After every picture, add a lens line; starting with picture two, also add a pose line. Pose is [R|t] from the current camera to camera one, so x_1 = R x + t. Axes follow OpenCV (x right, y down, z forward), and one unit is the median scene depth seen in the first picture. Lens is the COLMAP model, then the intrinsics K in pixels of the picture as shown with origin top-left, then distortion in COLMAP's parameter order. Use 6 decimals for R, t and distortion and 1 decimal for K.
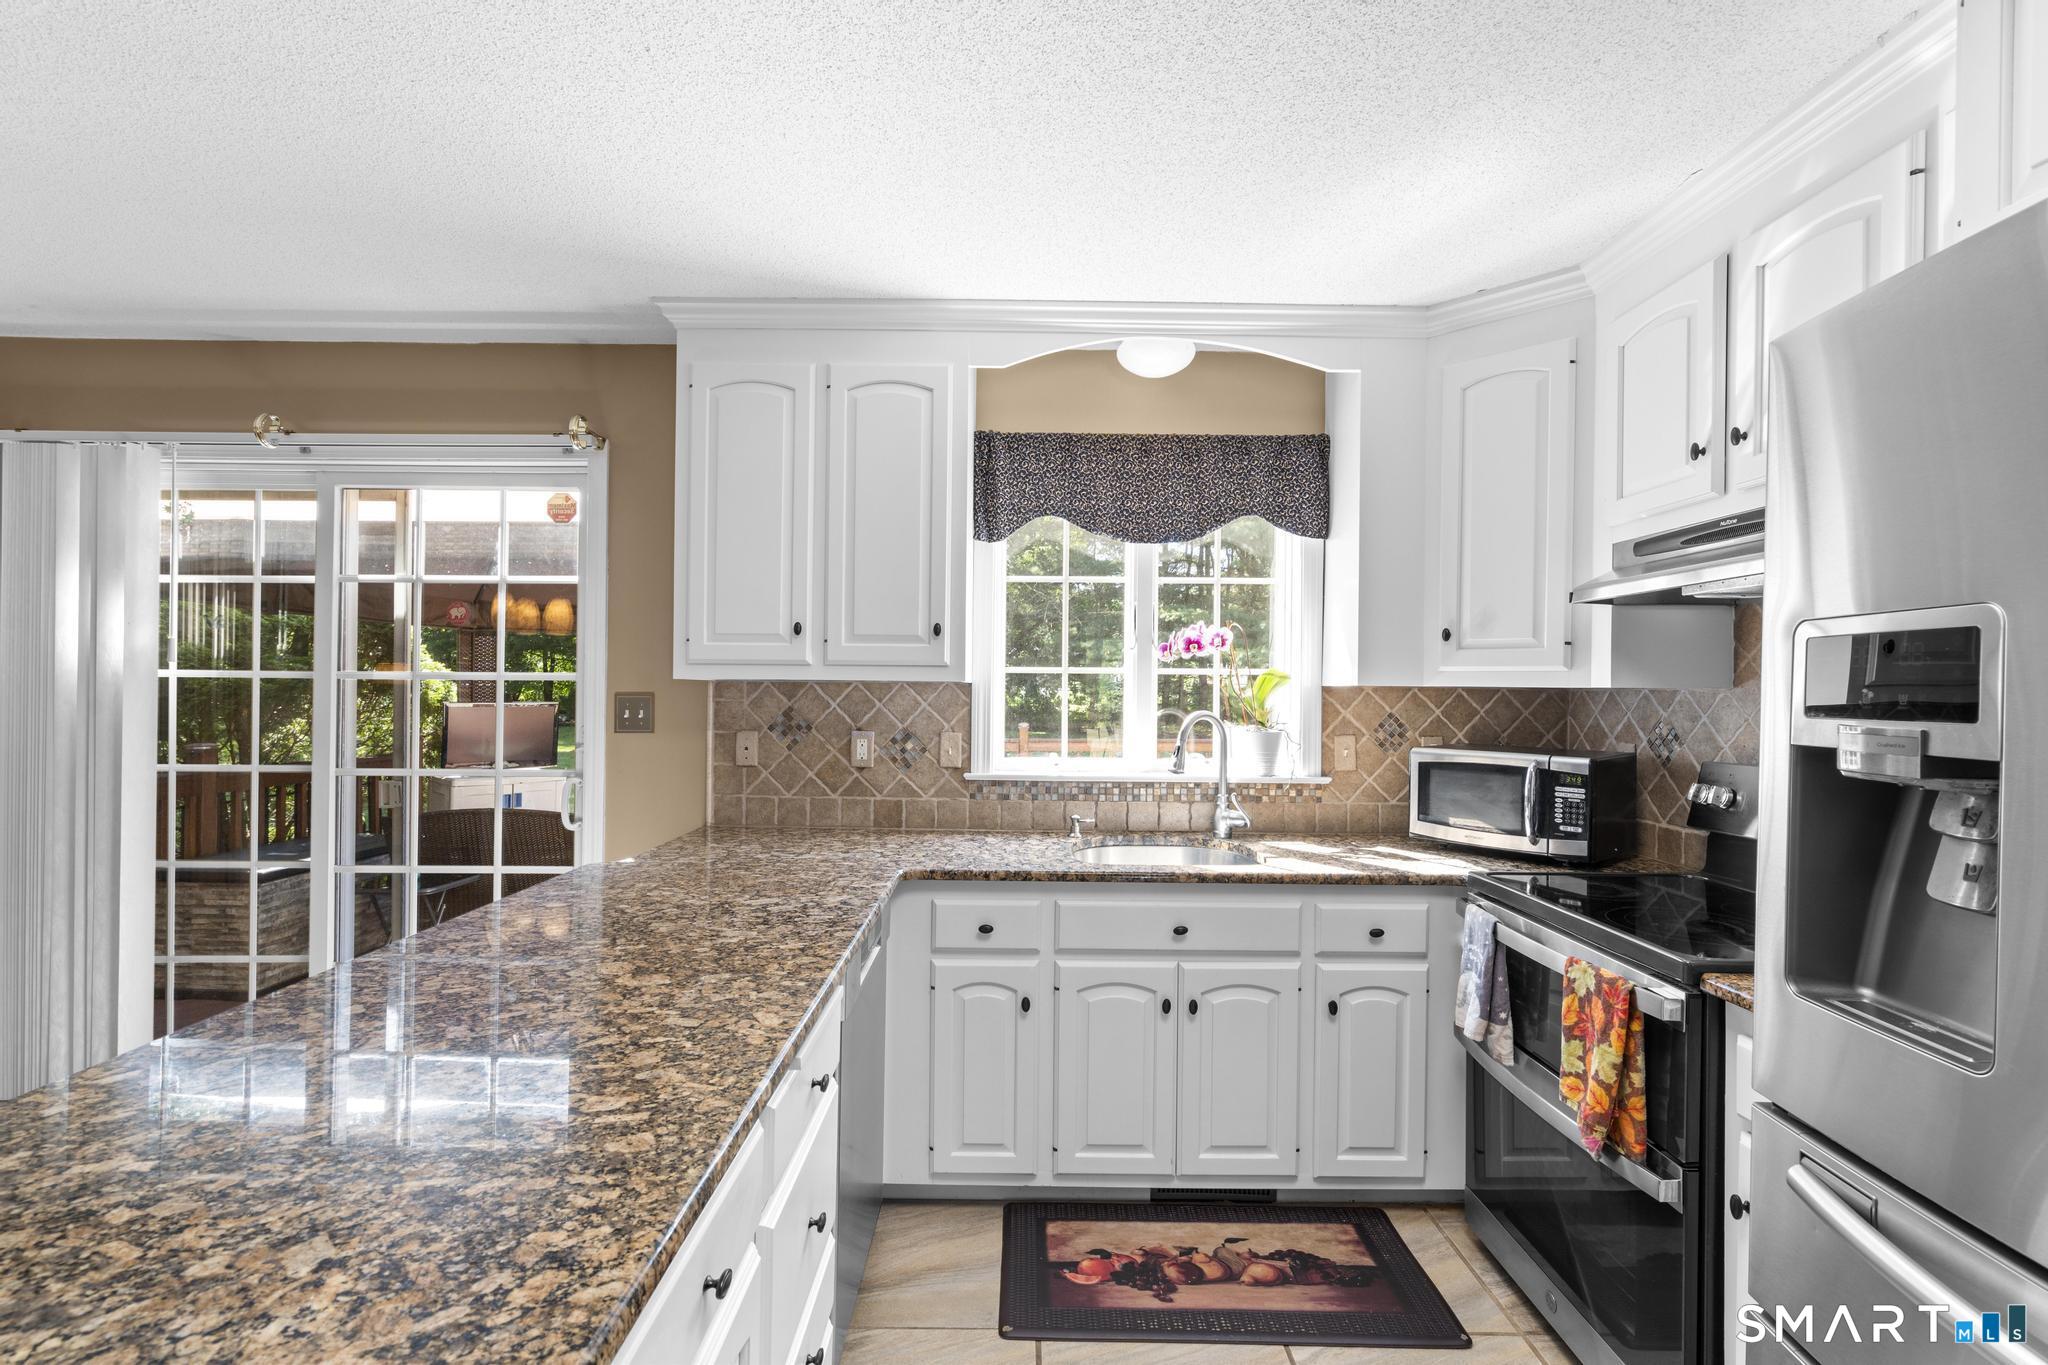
lens RADIAL K [[918.4, 0, 1020.8], [0, 918.4, 687.8], [0, 0, 1]] dist [-0.015245, 0.014751]
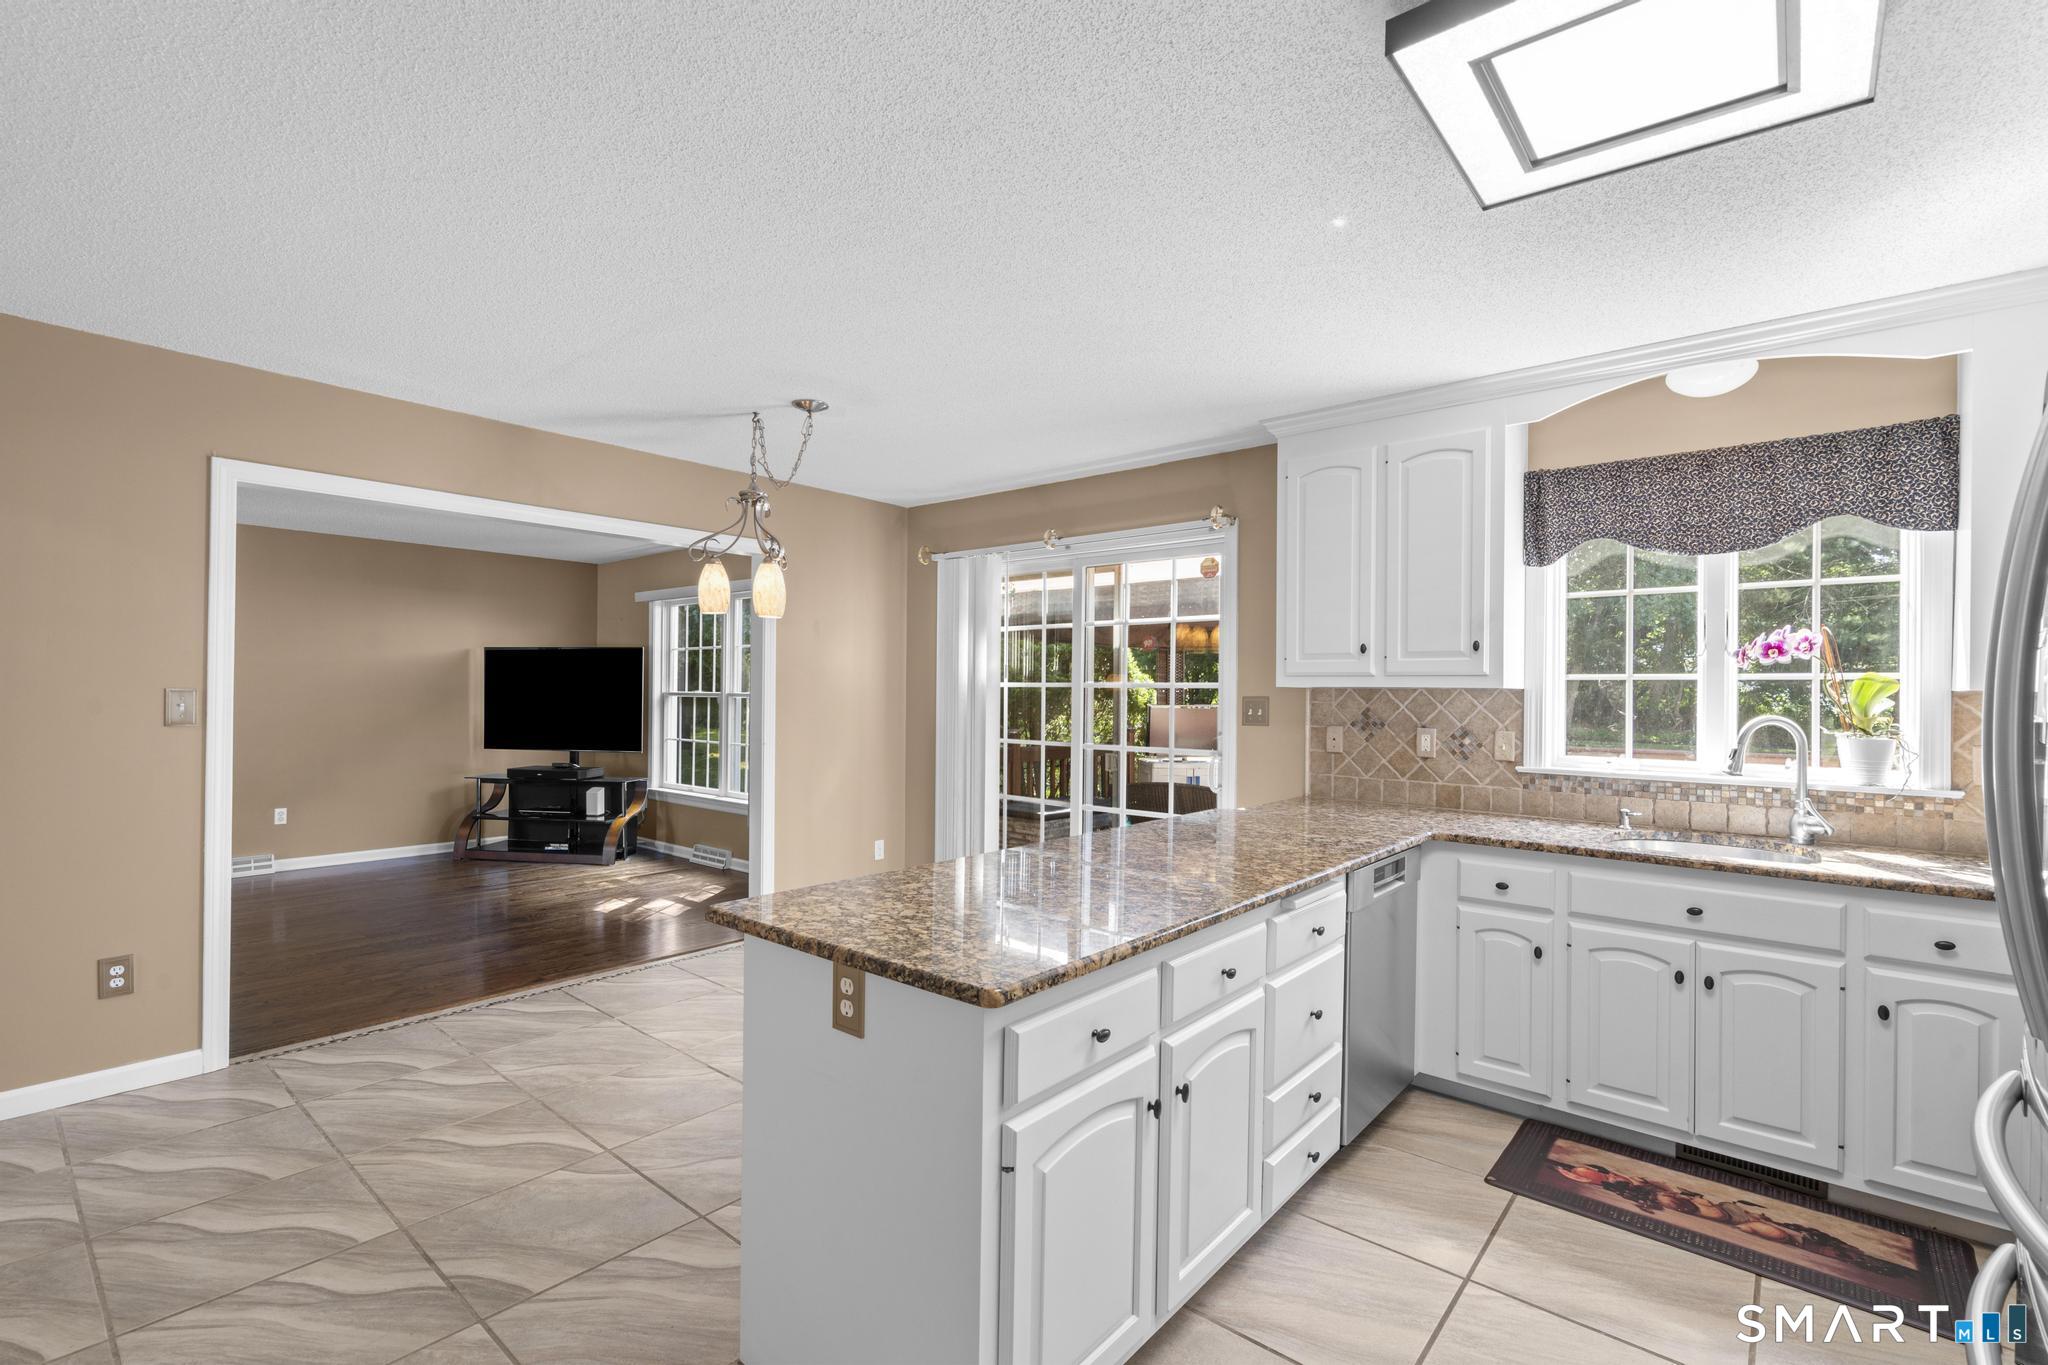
lens RADIAL K [[916.7, 0, 1024.0], [0, 916.7, 686.2], [0, 0, 1]] dist [-0.010245, 0.004468]
pose [[0.760924, -0.005392, -0.648819, 0.215248], [-0.000165, 0.999964, -0.008504, 0.001149], [0.648841, 0.006578, 0.760895, -0.289550]]
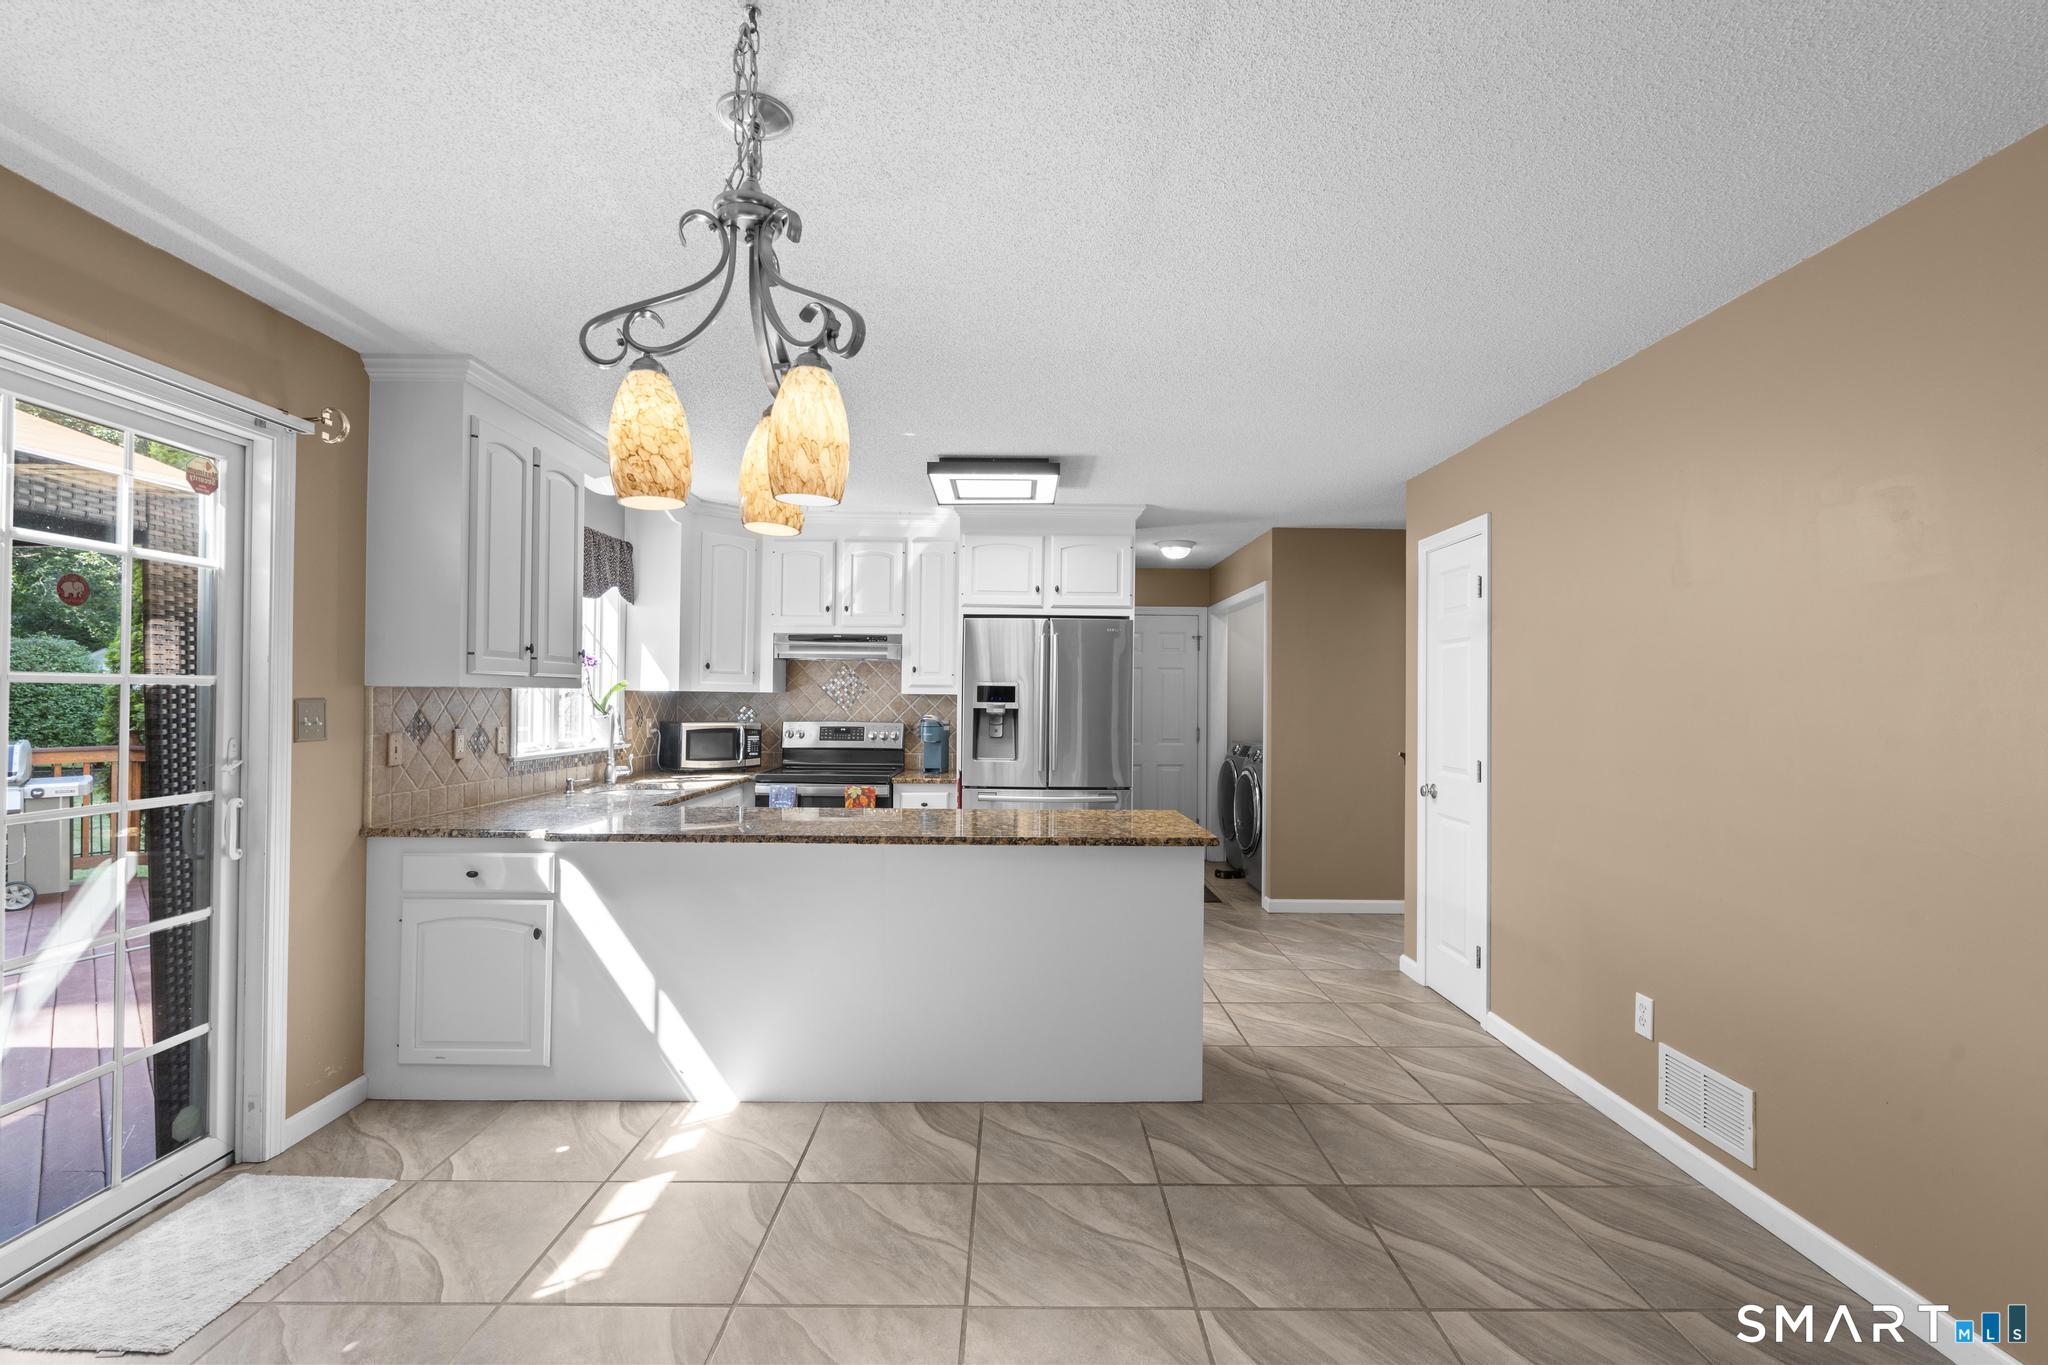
lens RADIAL K [[918.4, 0, 1020.8], [0, 918.4, 687.8], [0, 0, 1]] dist [-0.015245, 0.014751]
pose [[-0.004186, 0.000396, 0.999991, -1.370997], [-0.012971, 0.999916, -0.000450, -0.015587], [-0.999907, -0.012973, -0.004181, 0.272915]]
